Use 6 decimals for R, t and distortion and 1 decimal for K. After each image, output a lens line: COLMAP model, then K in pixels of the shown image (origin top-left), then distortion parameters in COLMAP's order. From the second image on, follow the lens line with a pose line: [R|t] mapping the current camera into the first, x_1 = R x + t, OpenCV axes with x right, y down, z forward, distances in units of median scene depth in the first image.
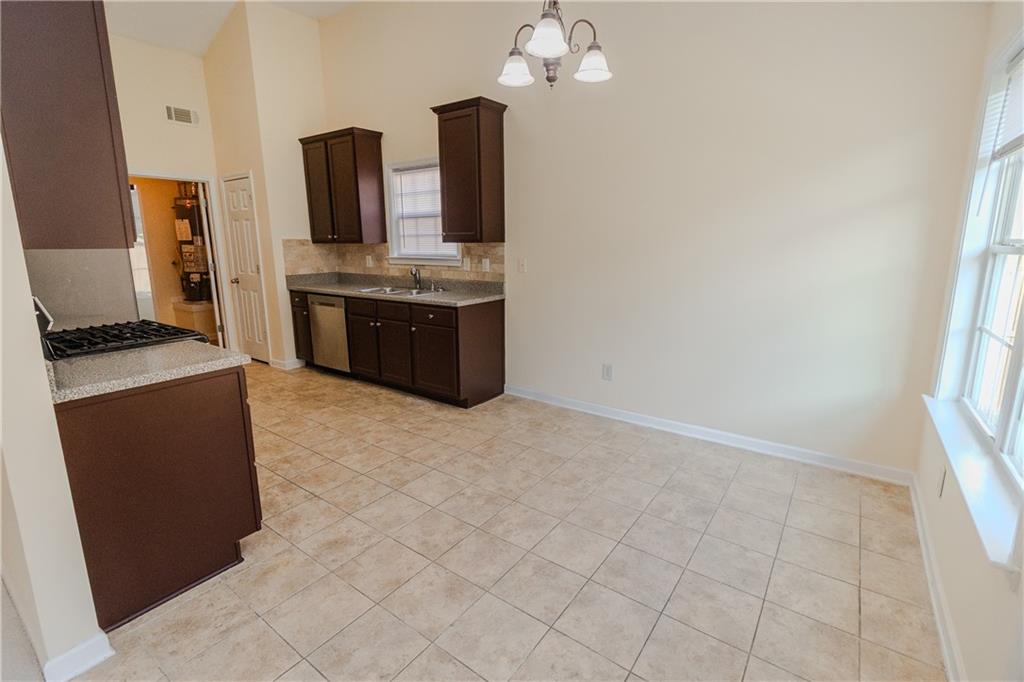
lens RADIAL K [[468.2, 0, 514.9], [0, 468.2, 320.8], [0, 0, 1]] dist [-0.011275, 0.000821]
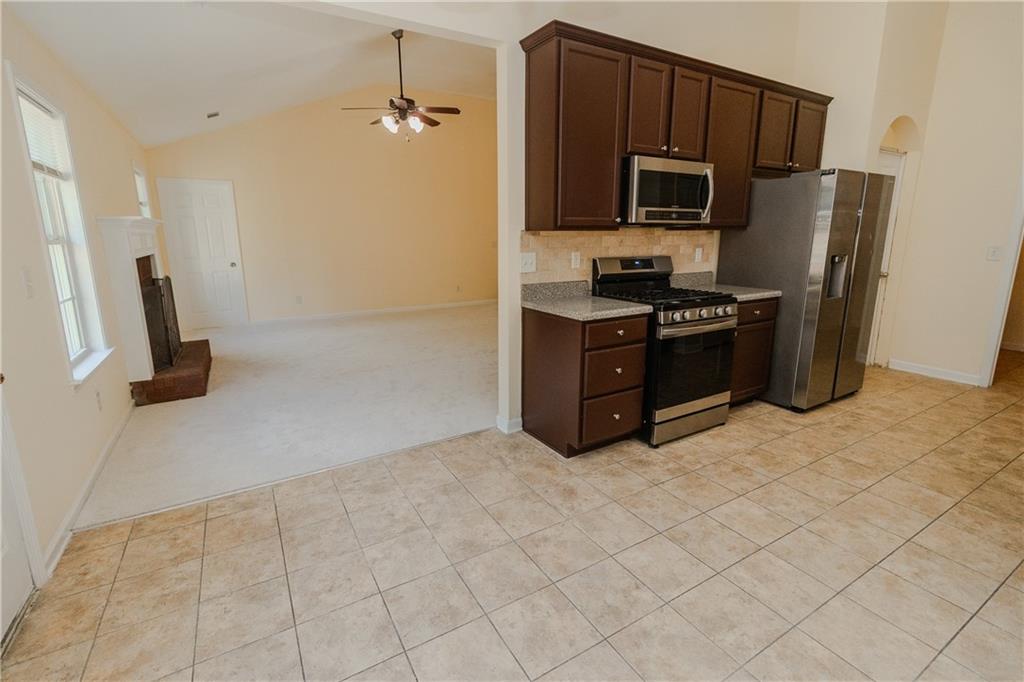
lens RADIAL K [[468.2, 0, 503.5], [0, 468.2, 323.8], [0, 0, 1]] dist [-0.011275, 0.000821]
pose [[-0.410133, 0.180958, -0.893893, 0.487333], [-0.147552, 0.954041, 0.260834, -0.147399], [0.900011, 0.238873, -0.364583, 0.910351]]
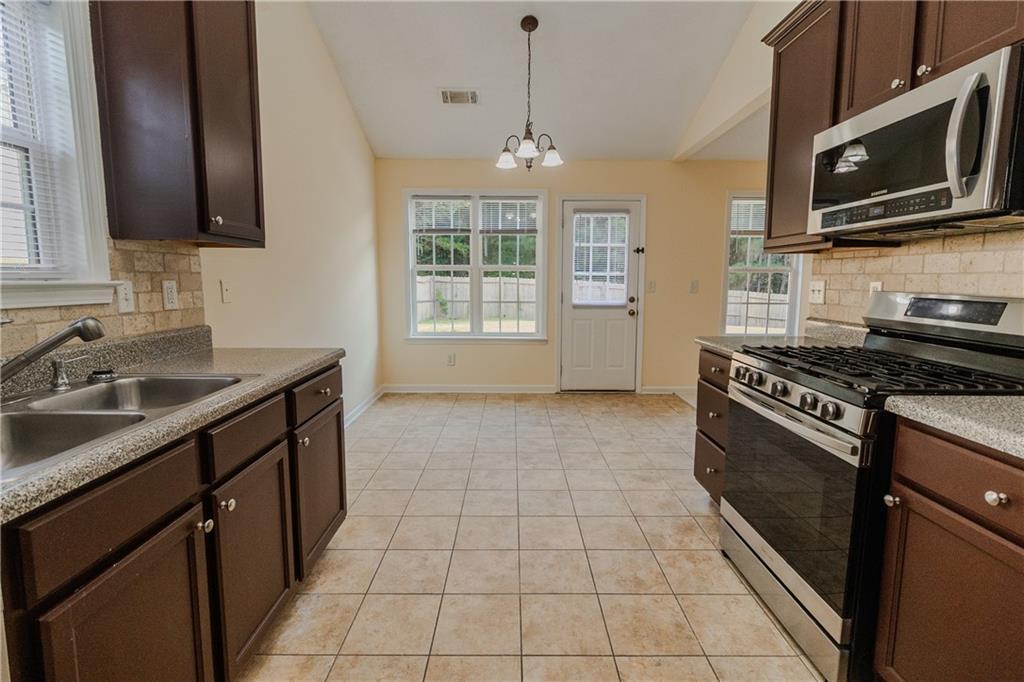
lens RADIAL K [[468.2, 0, 507.7], [0, 468.2, 326.7], [0, 0, 1]] dist [-0.011275, 0.000821]
pose [[-0.577305, -0.082074, 0.812394, -0.932341], [0.140295, 0.970169, 0.197710, -0.200813], [-0.804386, 0.228114, -0.548569, 1.506734]]
